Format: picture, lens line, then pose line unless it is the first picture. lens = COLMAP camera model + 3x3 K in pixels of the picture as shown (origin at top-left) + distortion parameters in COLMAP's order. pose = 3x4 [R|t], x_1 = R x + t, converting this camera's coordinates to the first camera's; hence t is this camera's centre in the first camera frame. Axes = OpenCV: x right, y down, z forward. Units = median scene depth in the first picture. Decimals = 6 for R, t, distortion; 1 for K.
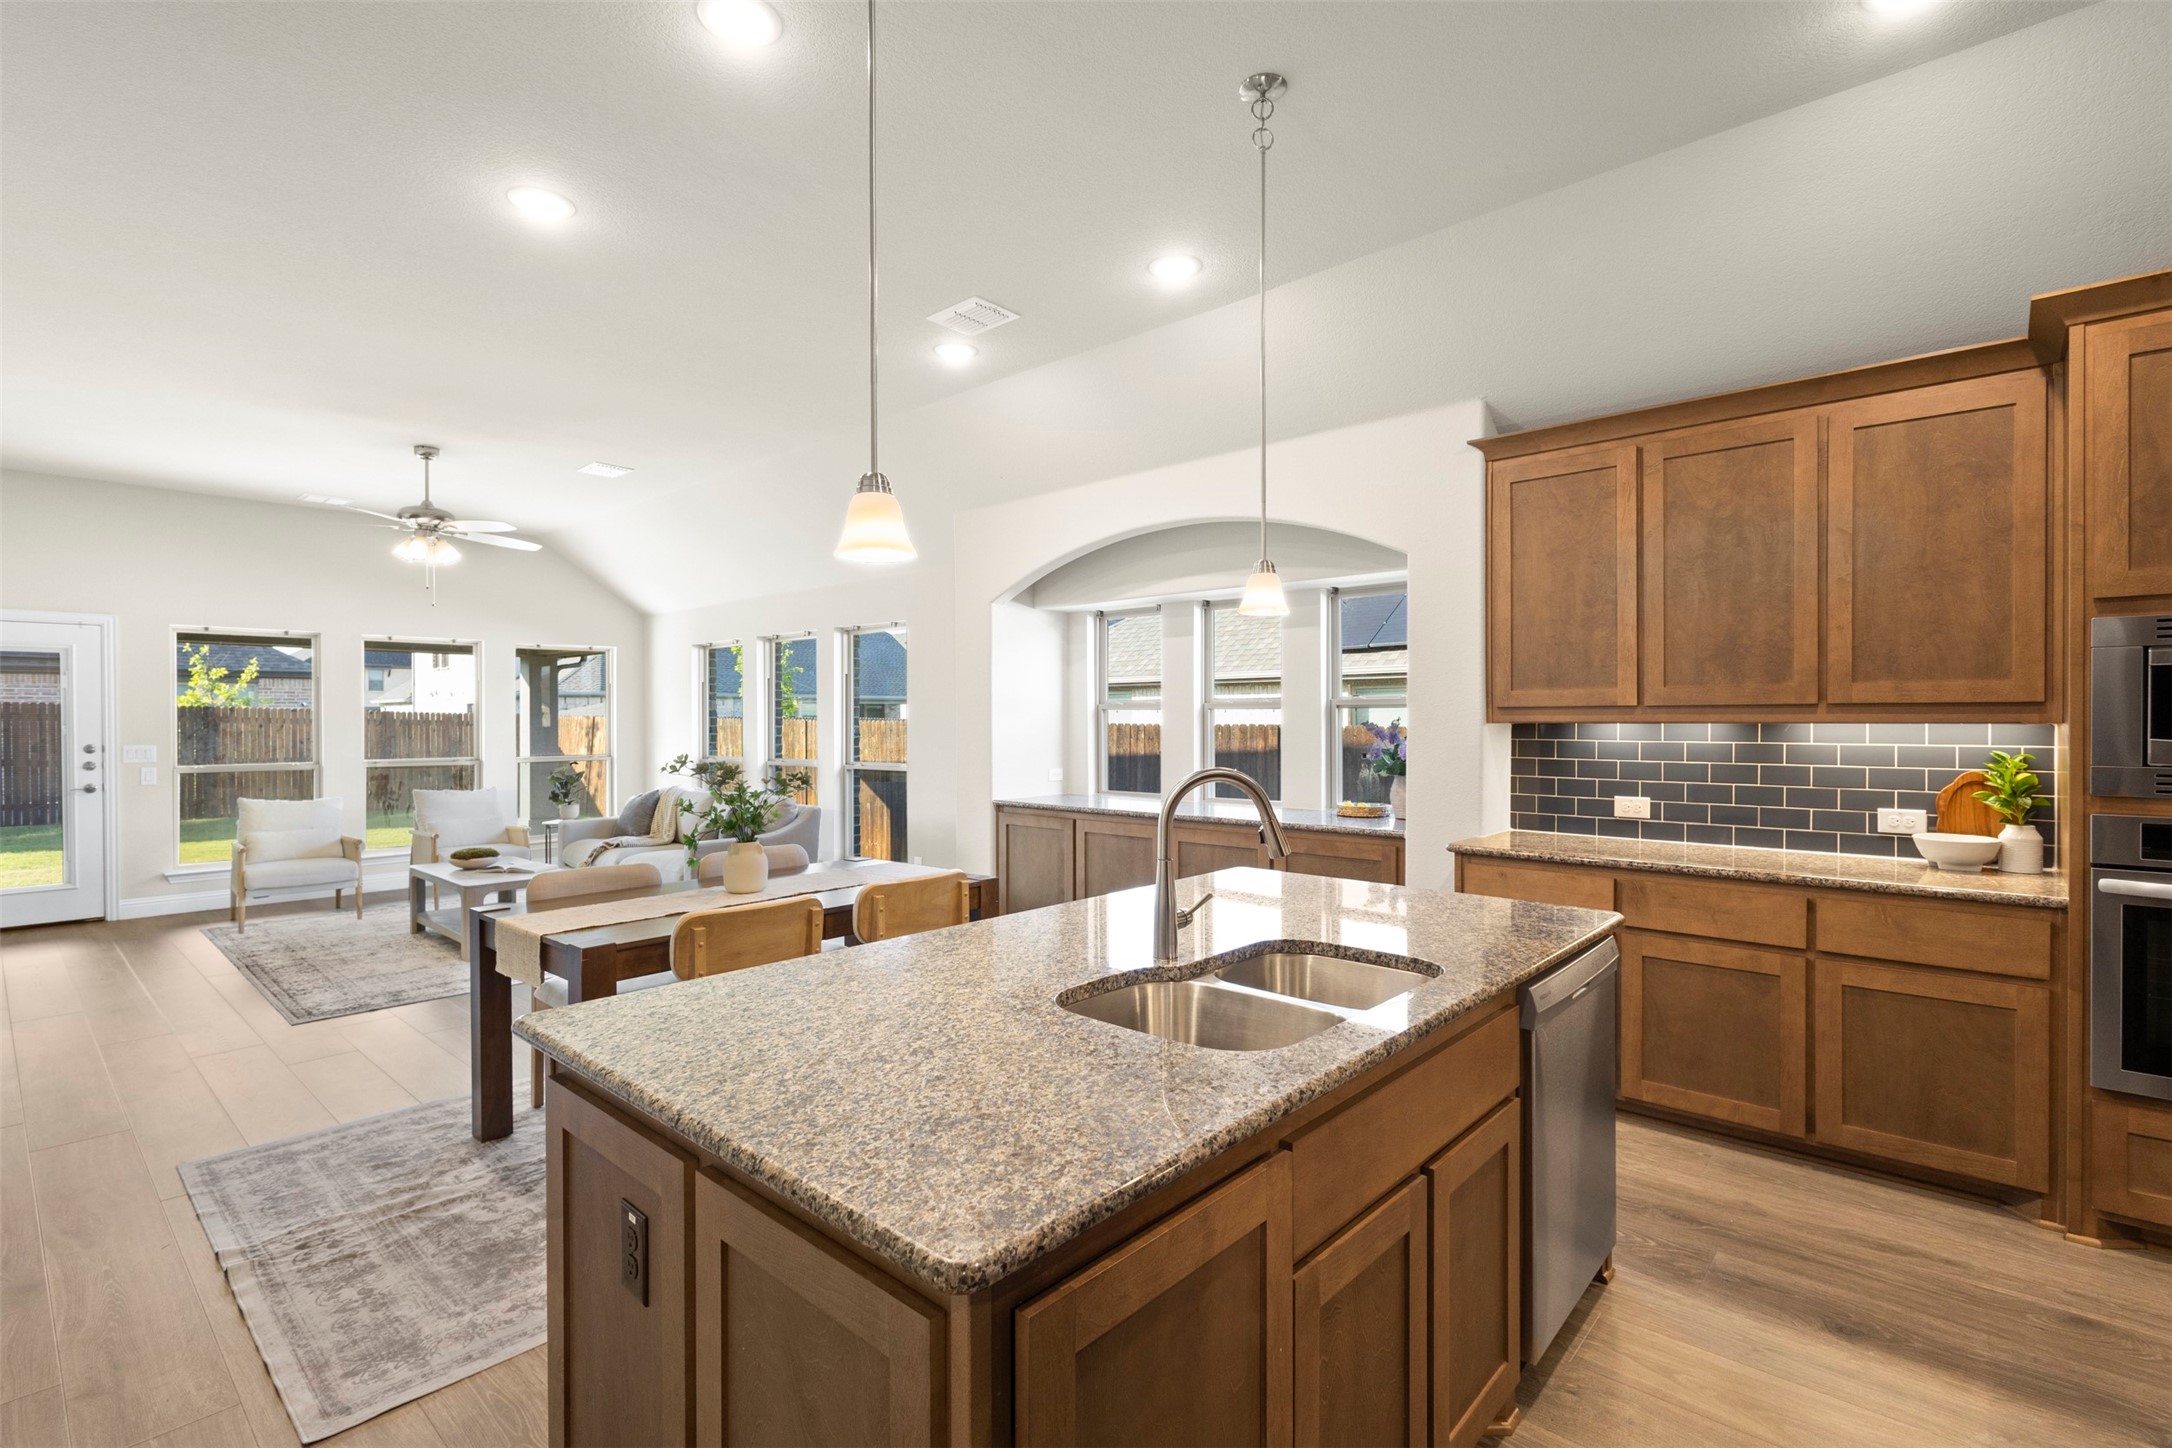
lens RADIAL K [[996.1, 0, 1082.5], [0, 996.1, 726.8], [0, 0, 1]] dist [0.011382, -0.004145]
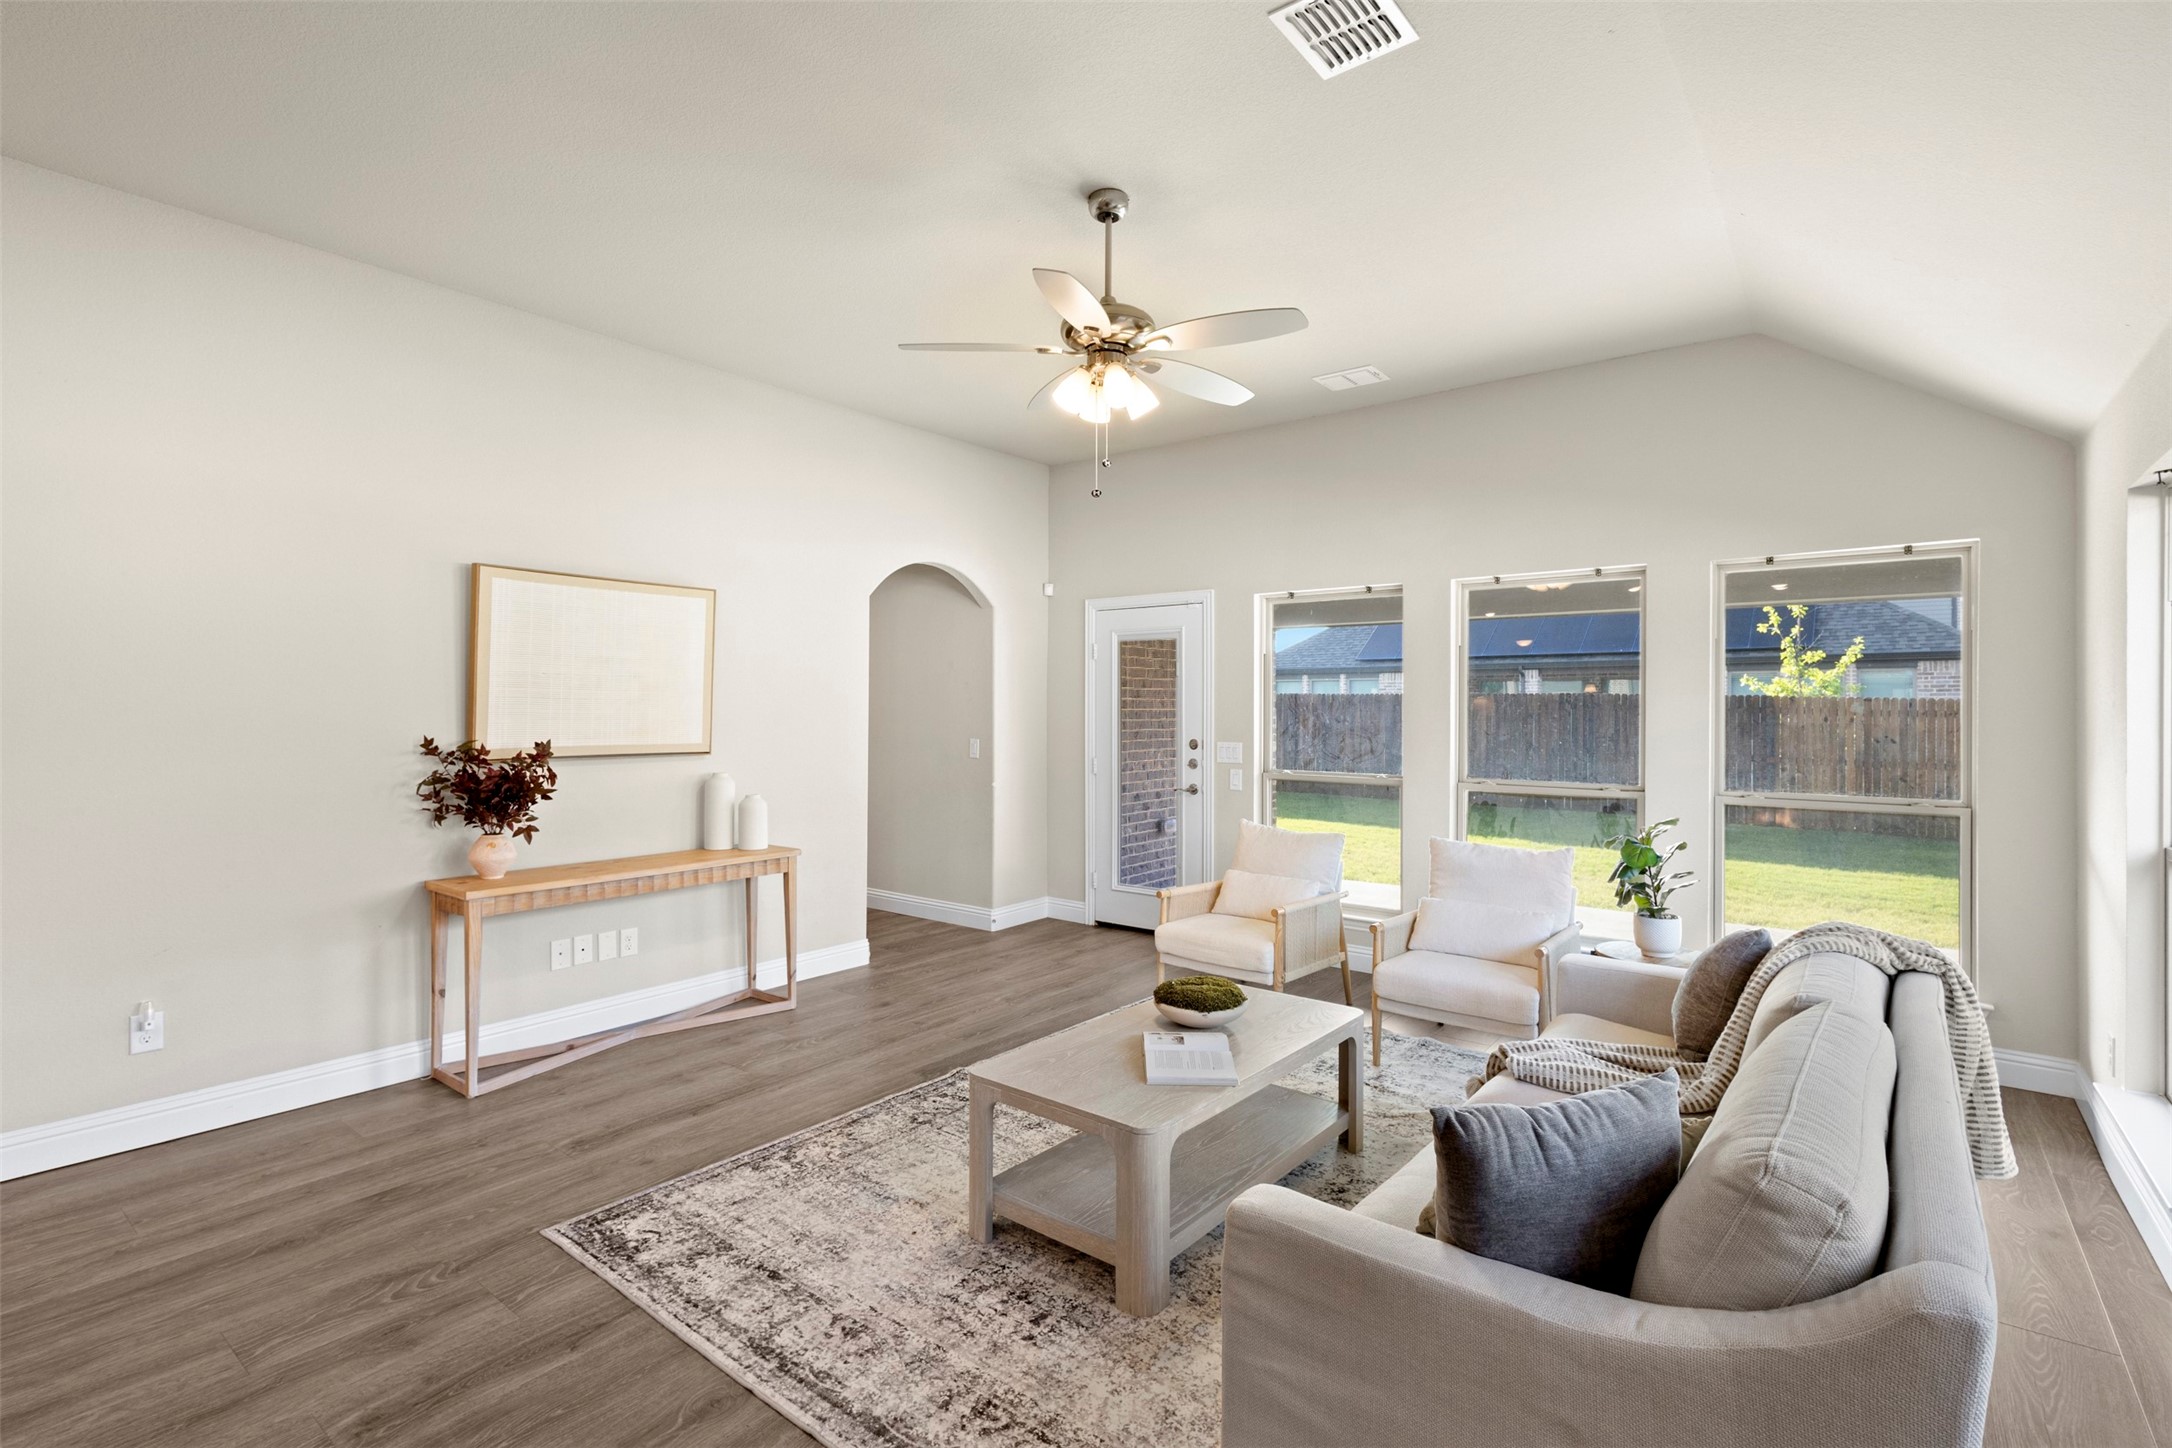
lens RADIAL K [[996.1, 0, 1081.3], [0, 996.1, 707.2], [0, 0, 1]] dist [0.011382, -0.004145]
pose [[0.066191, 0.001960, -0.997805, -0.210389], [-0.012127, 0.999926, 0.001159, -0.017923], [0.997733, 0.012024, 0.066210, 1.475225]]
